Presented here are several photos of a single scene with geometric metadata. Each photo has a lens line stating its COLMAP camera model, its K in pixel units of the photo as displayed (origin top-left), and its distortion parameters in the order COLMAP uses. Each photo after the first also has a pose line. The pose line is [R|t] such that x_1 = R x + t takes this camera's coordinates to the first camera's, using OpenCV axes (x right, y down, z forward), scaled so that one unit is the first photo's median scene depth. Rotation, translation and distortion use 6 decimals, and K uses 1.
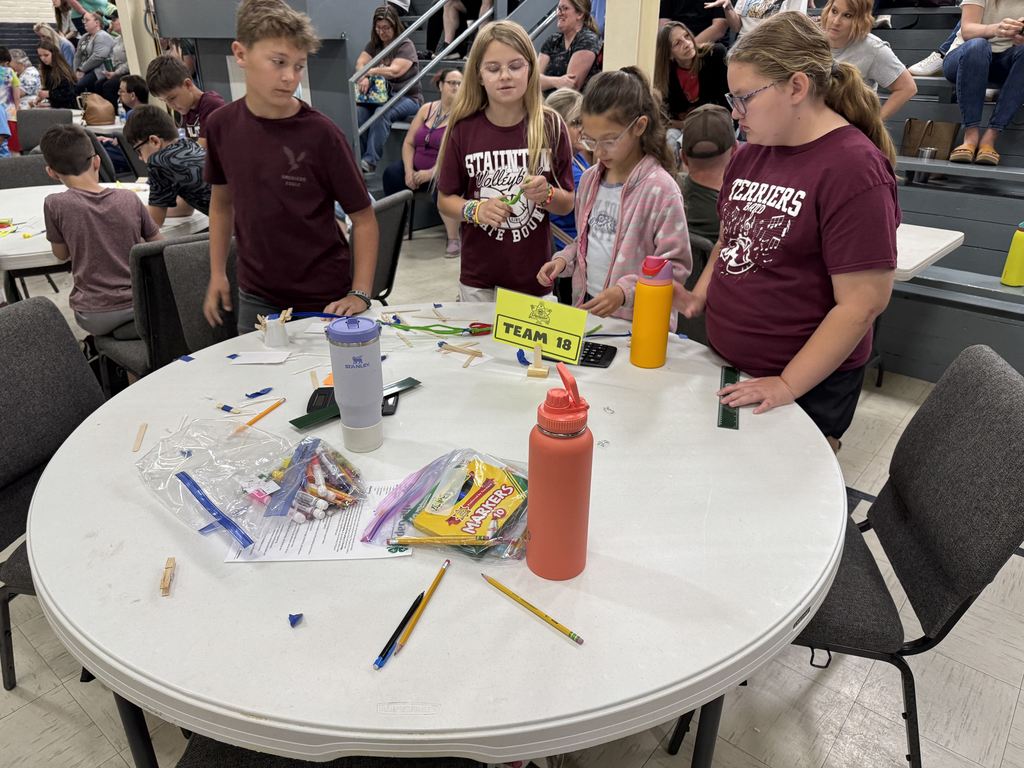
lens RADIAL K [[722.7, 0, 512.0], [0, 722.7, 384.0], [0, 0, 1]] dist [-0.004422, -0.006964]
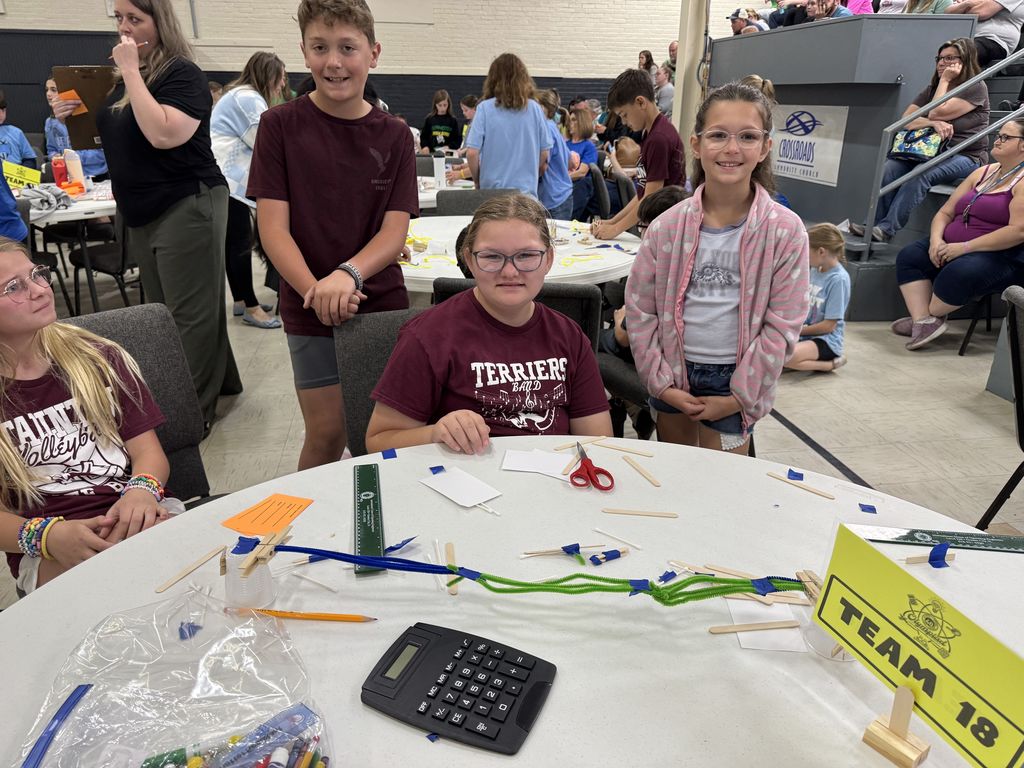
lens RADIAL K [[722.7, 0, 512.0], [0, 722.7, 384.0], [0, 0, 1]] dist [-0.004422, -0.006964]
pose [[0.753801, 0.241549, -0.611096, 0.073190], [-0.285516, 0.958008, 0.026483, -0.162798], [0.591831, 0.154515, 0.791114, 0.516364]]
